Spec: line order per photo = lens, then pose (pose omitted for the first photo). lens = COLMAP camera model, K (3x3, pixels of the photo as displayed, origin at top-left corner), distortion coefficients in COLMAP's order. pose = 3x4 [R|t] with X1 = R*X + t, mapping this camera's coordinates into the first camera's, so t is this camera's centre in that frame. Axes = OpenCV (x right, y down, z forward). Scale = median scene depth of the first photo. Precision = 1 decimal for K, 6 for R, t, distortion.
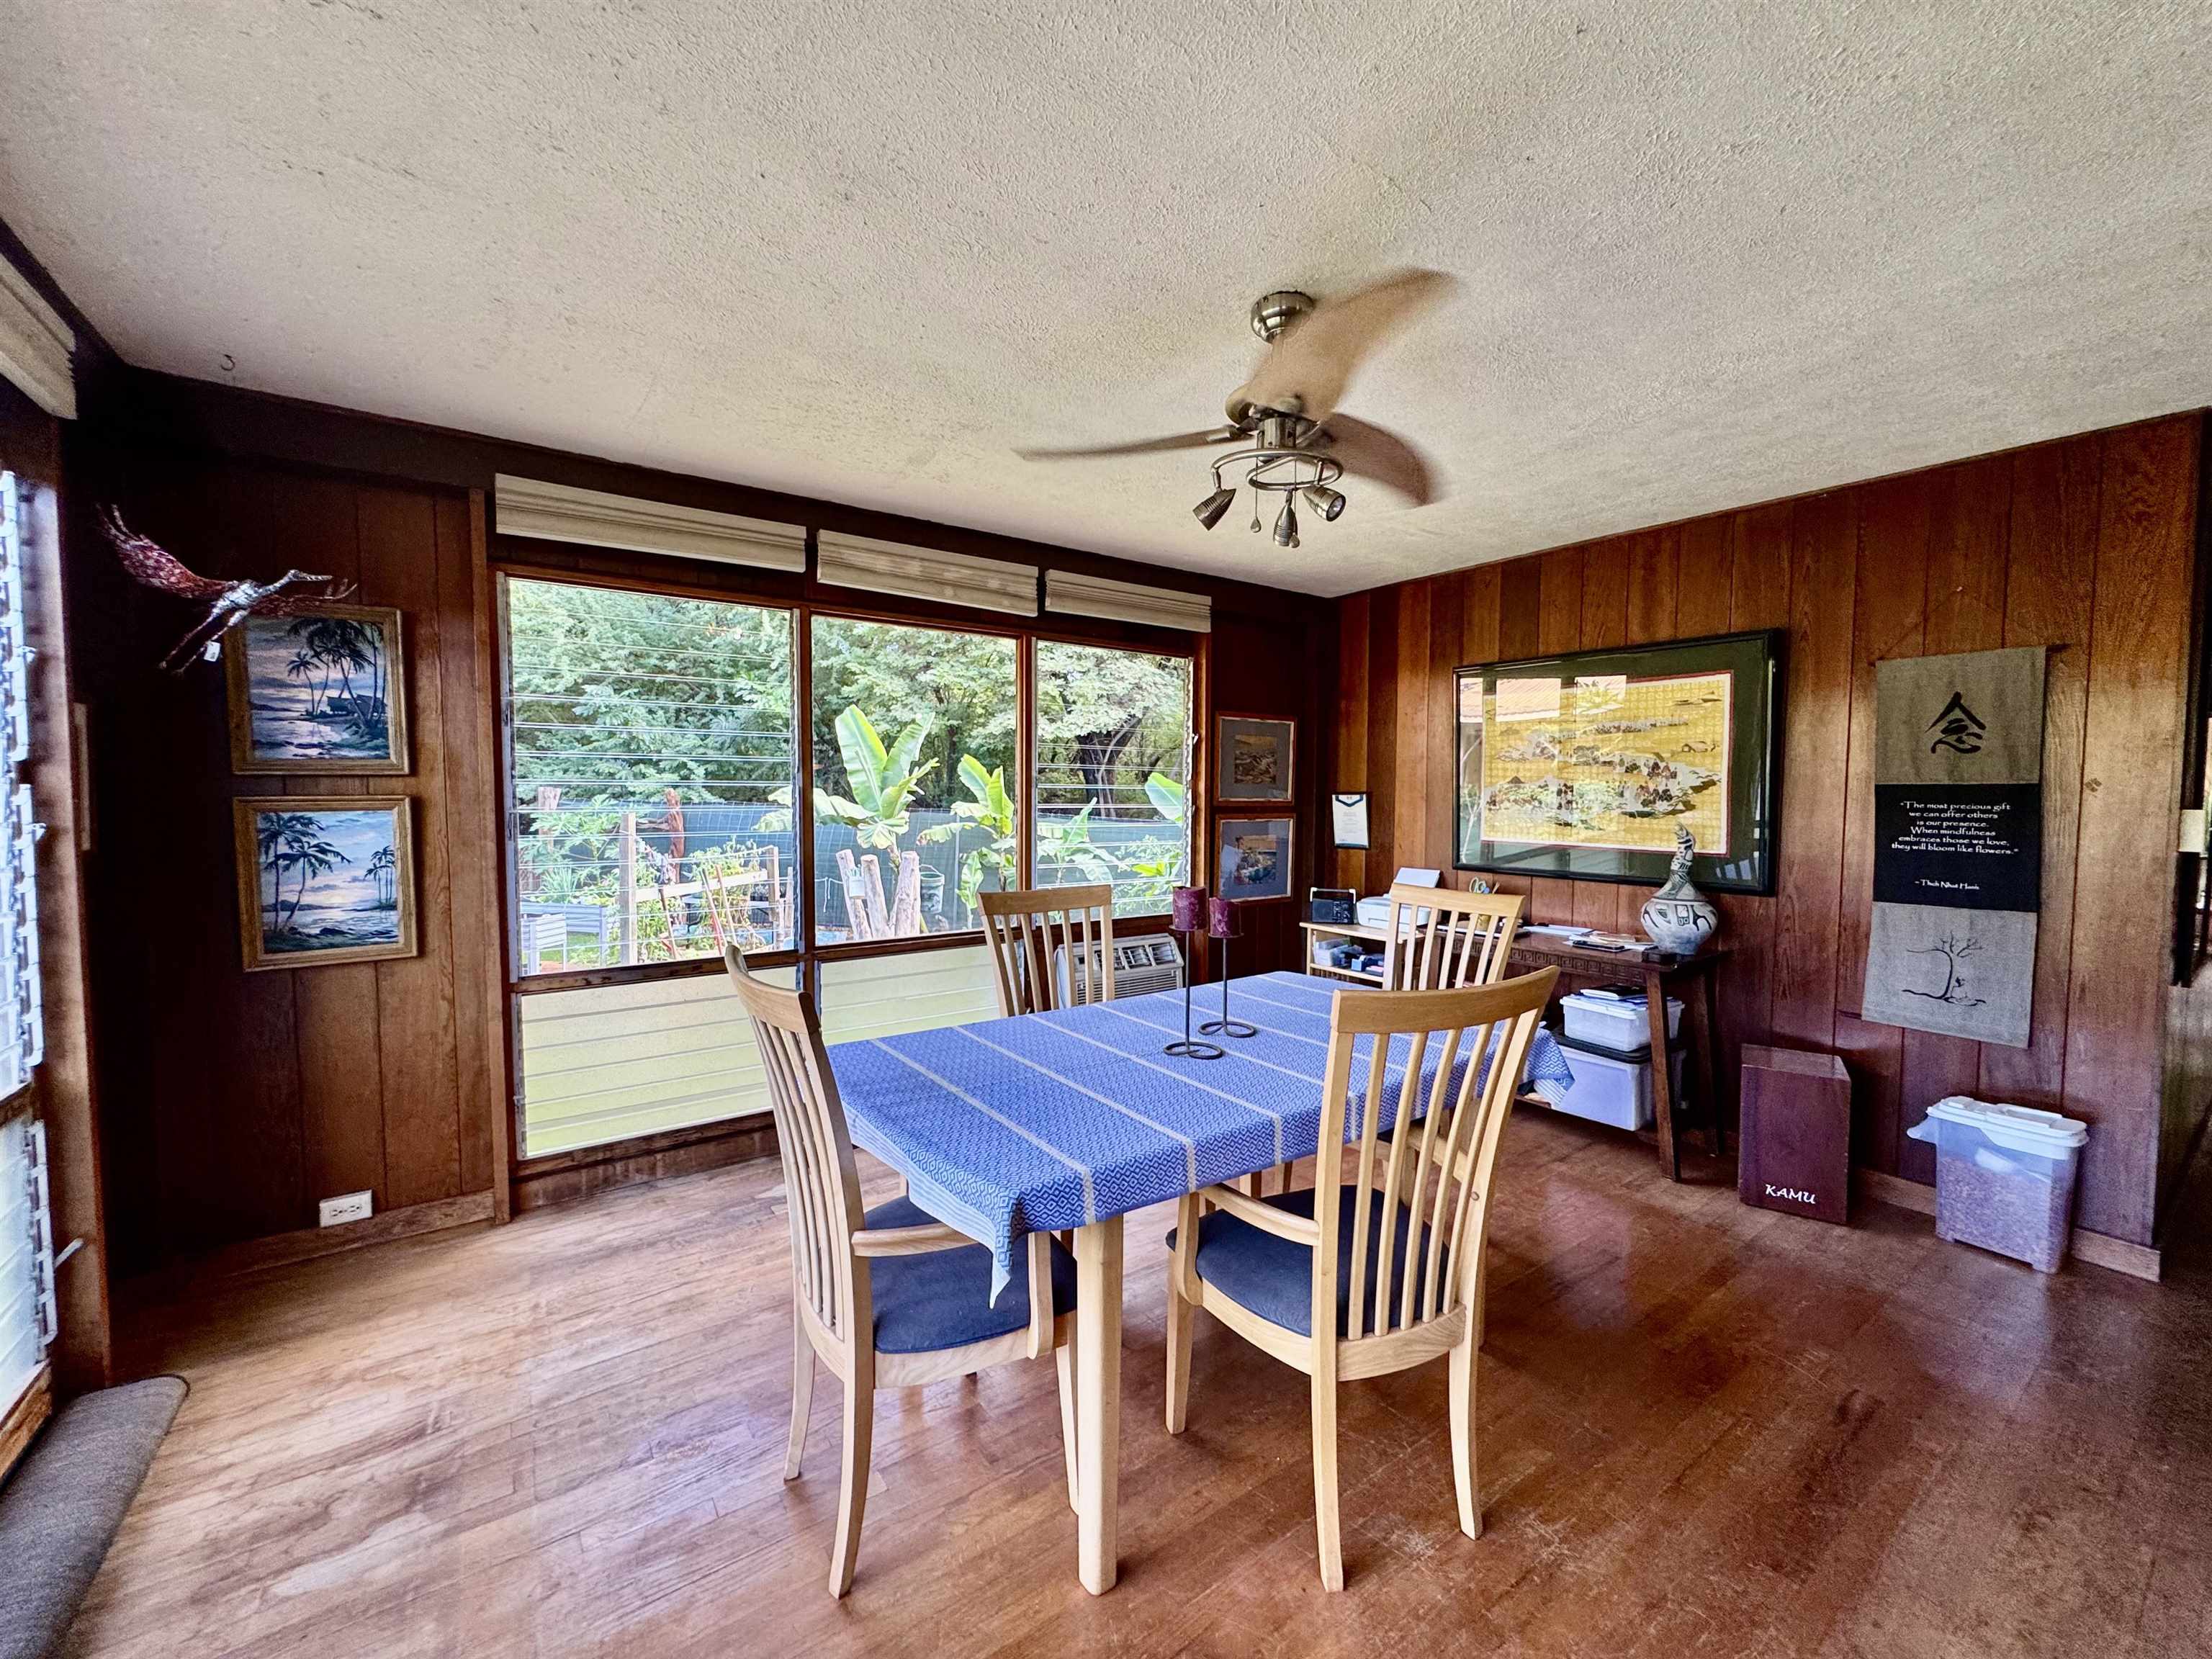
lens RADIAL K [[887.3, 0, 1104.2], [0, 887.3, 839.0], [0, 0, 1]] dist [-0.000239, -0.001303]
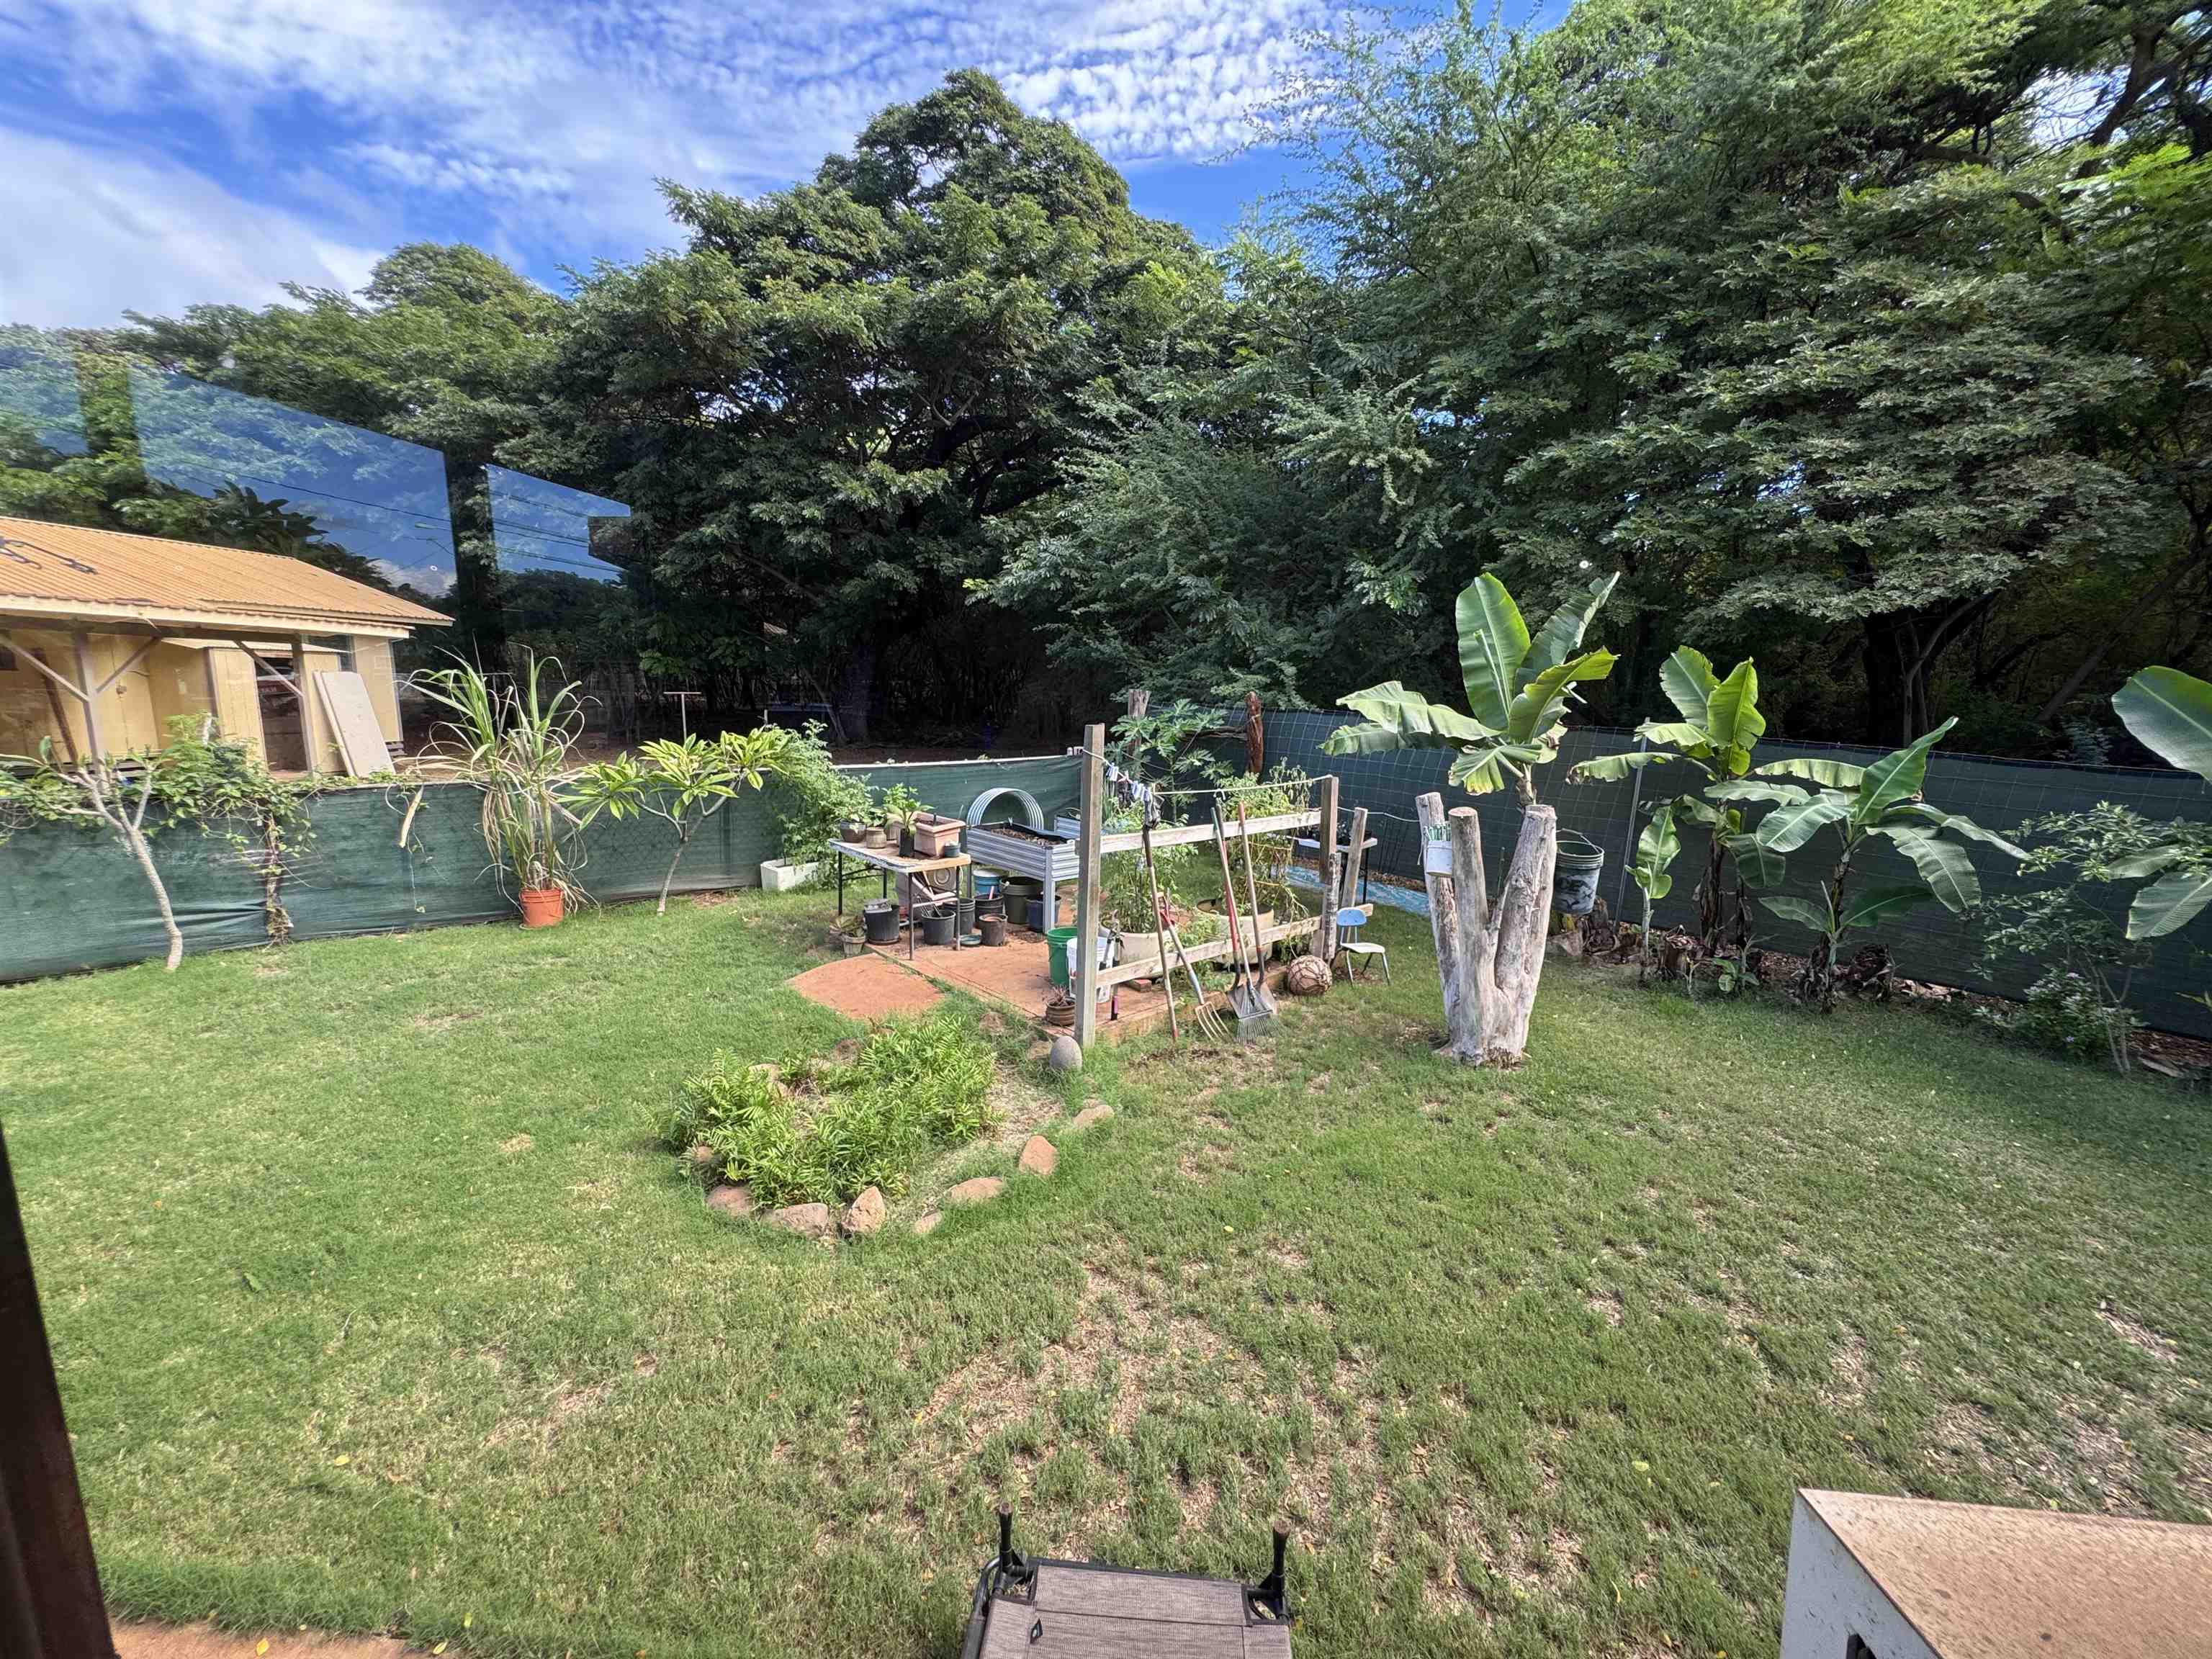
lens RADIAL K [[887.3, 0, 1083.8], [0, 887.3, 830.0], [0, 0, 1]] dist [-0.000239, -0.001303]
pose [[0.753399, 0.108807, -0.648499, -0.052439], [-0.048905, 0.992755, 0.109752, -0.013647], [0.655742, -0.050972, 0.753262, 0.283266]]
